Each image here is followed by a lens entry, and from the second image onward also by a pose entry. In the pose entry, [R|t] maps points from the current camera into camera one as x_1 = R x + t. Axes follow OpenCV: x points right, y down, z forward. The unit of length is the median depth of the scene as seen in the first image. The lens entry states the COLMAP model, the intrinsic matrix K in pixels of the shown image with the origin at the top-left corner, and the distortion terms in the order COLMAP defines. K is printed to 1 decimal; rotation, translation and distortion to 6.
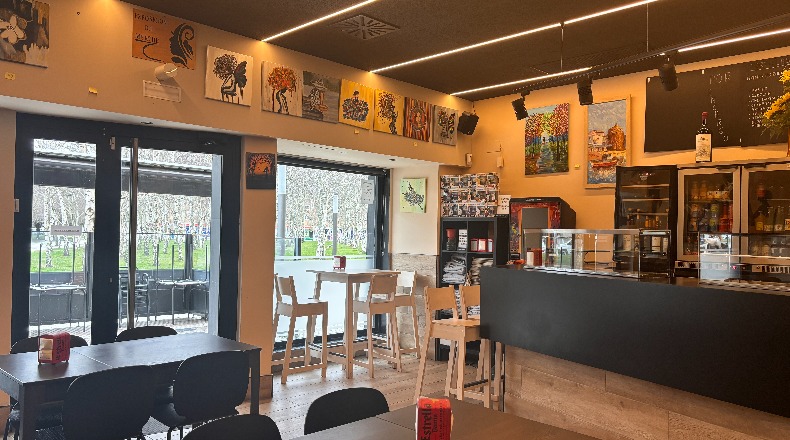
lens RADIAL K [[555.4, 0, 395.0], [0, 555.4, 220.0], [0, 0, 1]] dist [-0.002938, -0.057852]
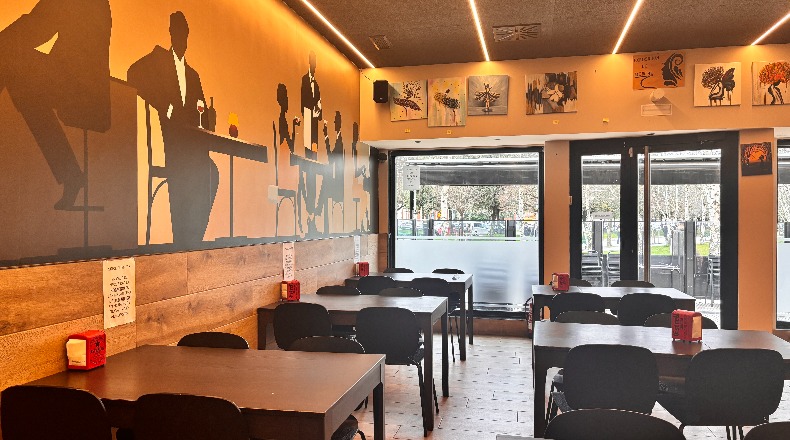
lens RADIAL K [[555.4, 0, 395.0], [0, 555.4, 220.0], [0, 0, 1]] dist [-0.002938, -0.057852]
pose [[0.440644, -0.010102, -0.897625, 0.463928], [0.015269, 0.999876, -0.003757, 0.030011], [0.897552, -0.012050, 0.440744, -0.159318]]
